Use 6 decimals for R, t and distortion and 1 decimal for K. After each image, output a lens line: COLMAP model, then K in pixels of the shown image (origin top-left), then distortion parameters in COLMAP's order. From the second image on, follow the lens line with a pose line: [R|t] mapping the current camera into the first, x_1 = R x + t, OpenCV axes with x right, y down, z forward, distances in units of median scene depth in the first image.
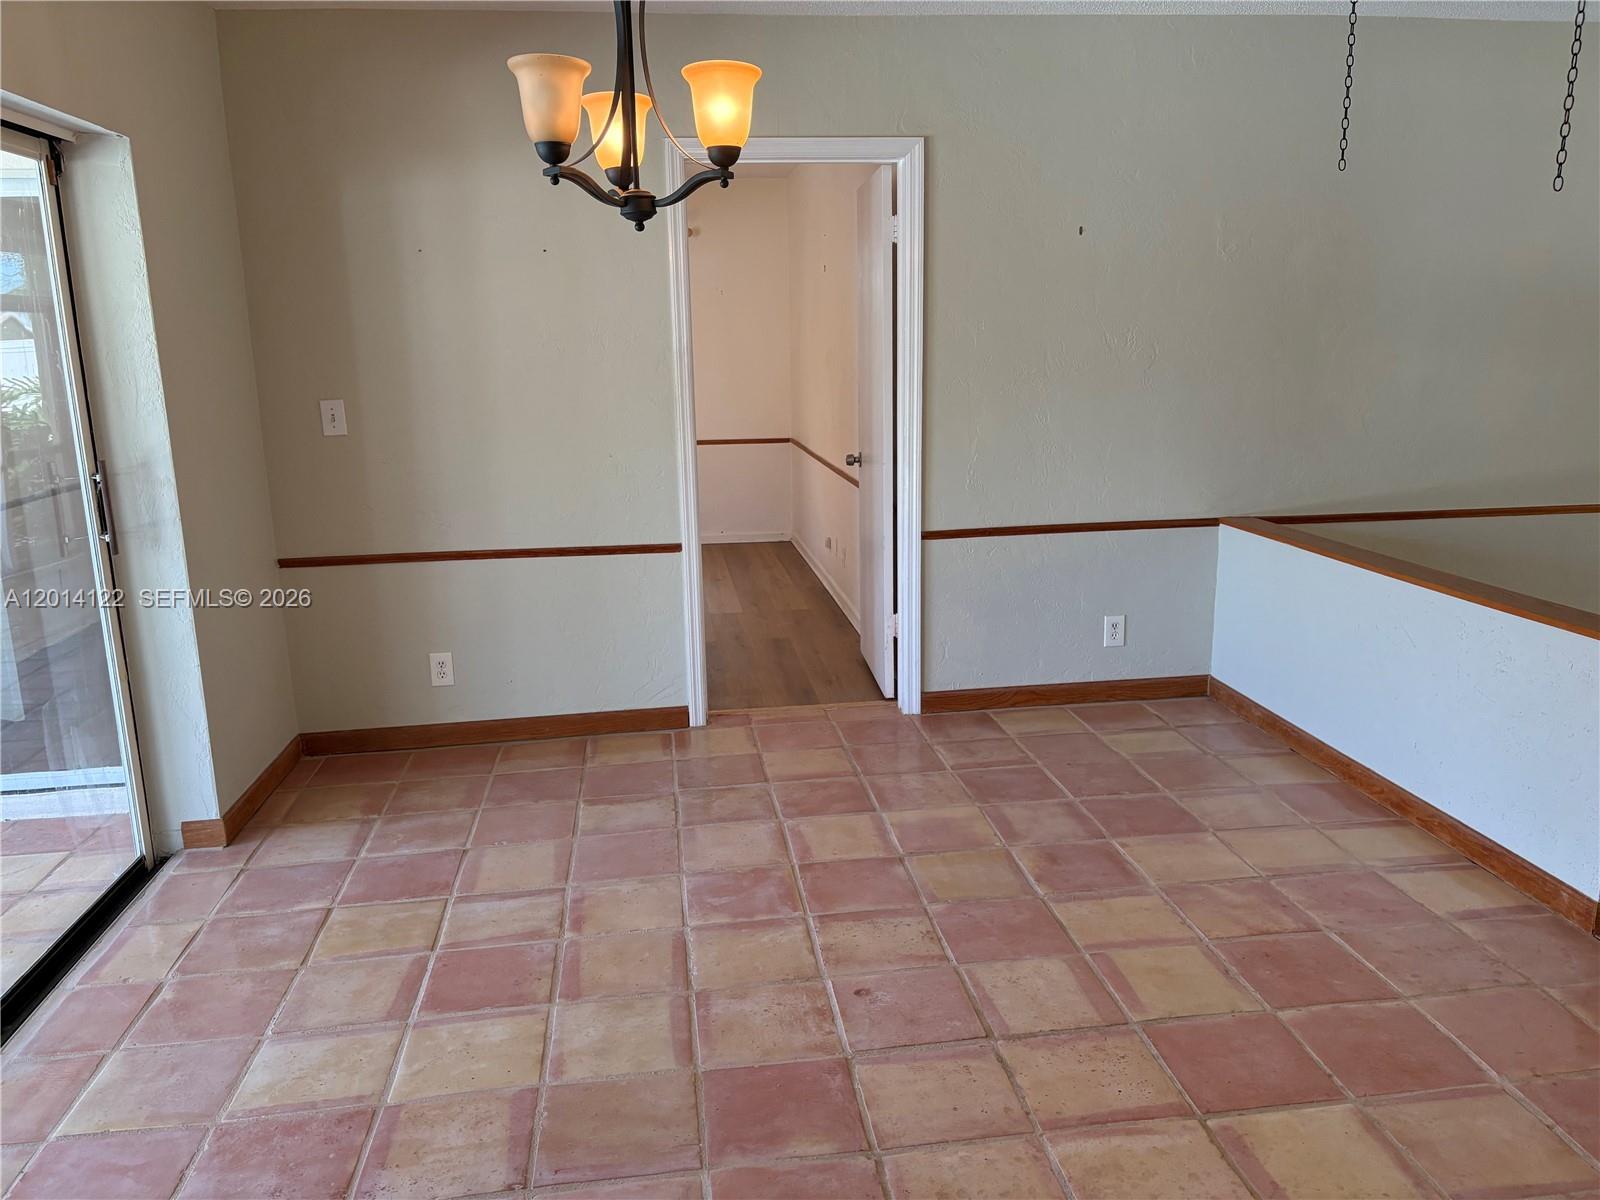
lens RADIAL K [[1226.6, 0, 813.0], [0, 1226.6, 602.8], [0, 0, 1]] dist [0.062573, -0.073875]
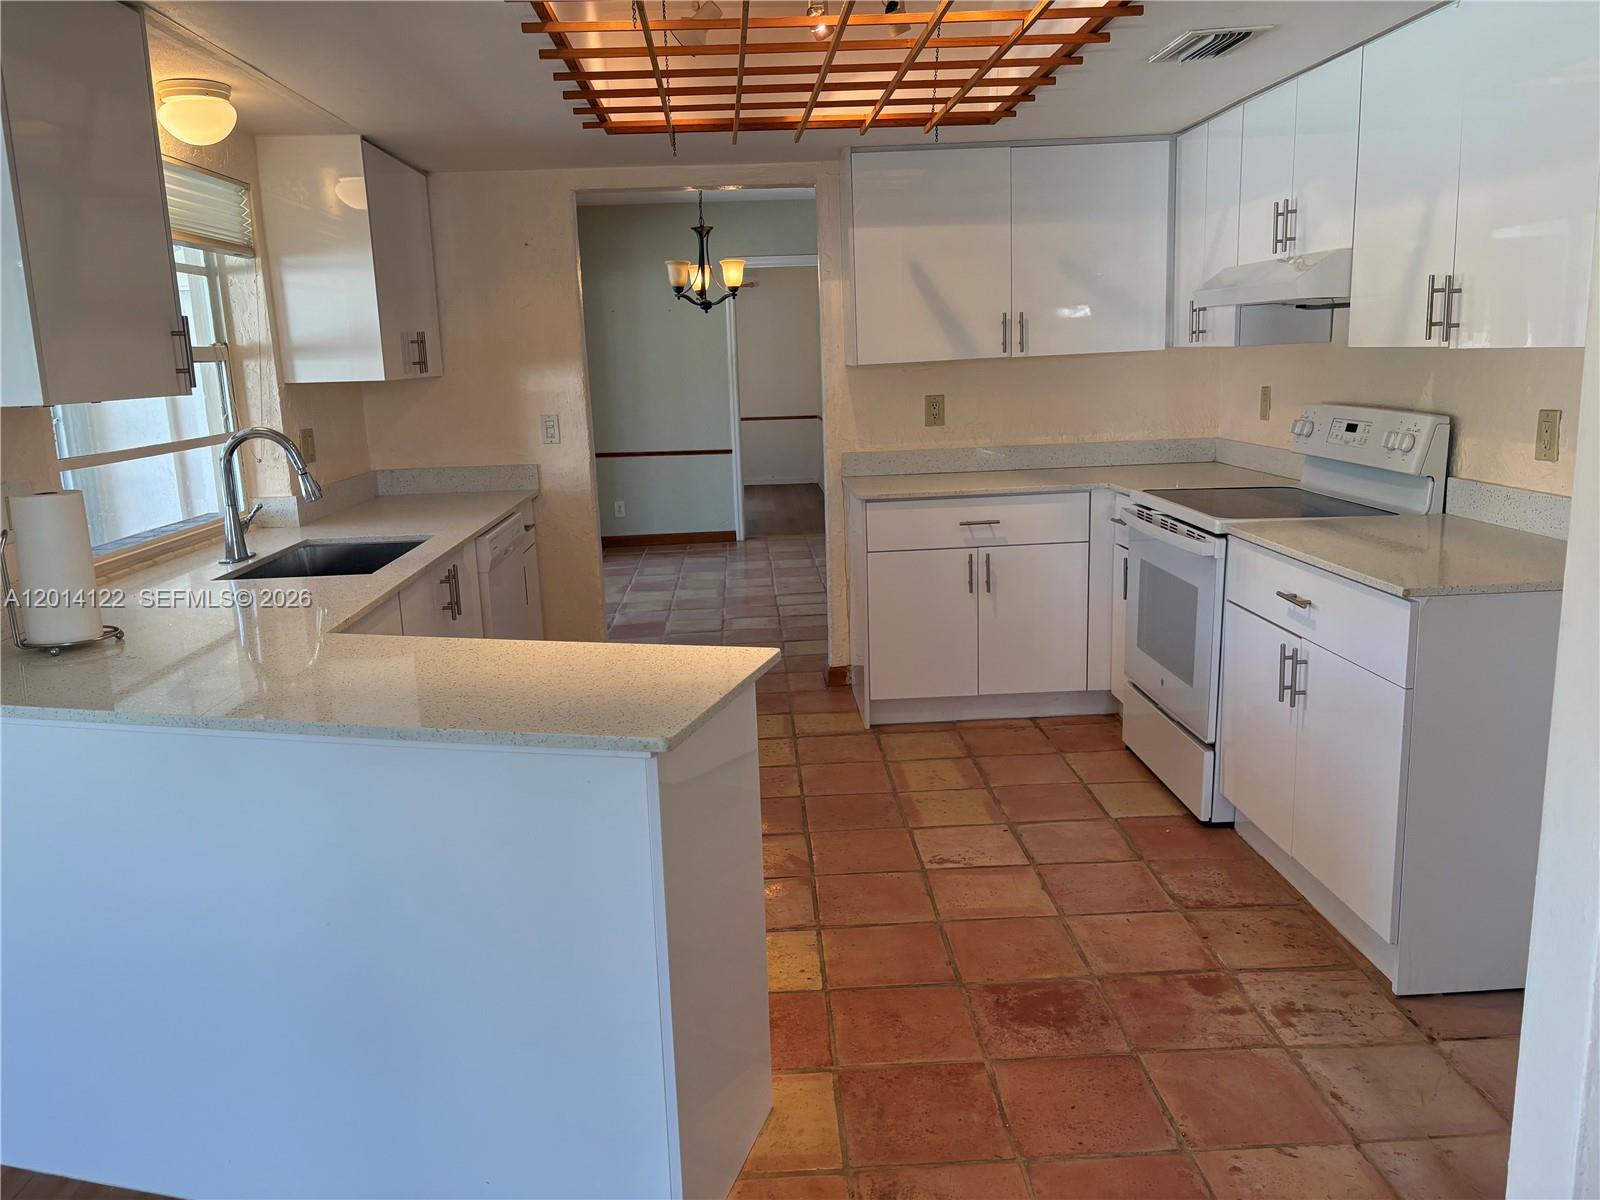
lens RADIAL K [[1206.6, 0, 803.7], [0, 1206.6, 603.3], [0, 0, 1]] dist [0.066885, -0.081888]
pose [[0.996525, 0.003394, -0.083223, 0.289008], [-0.004243, 0.999941, -0.010027, 0.362701], [0.083184, 0.010345, 0.996481, -1.606429]]
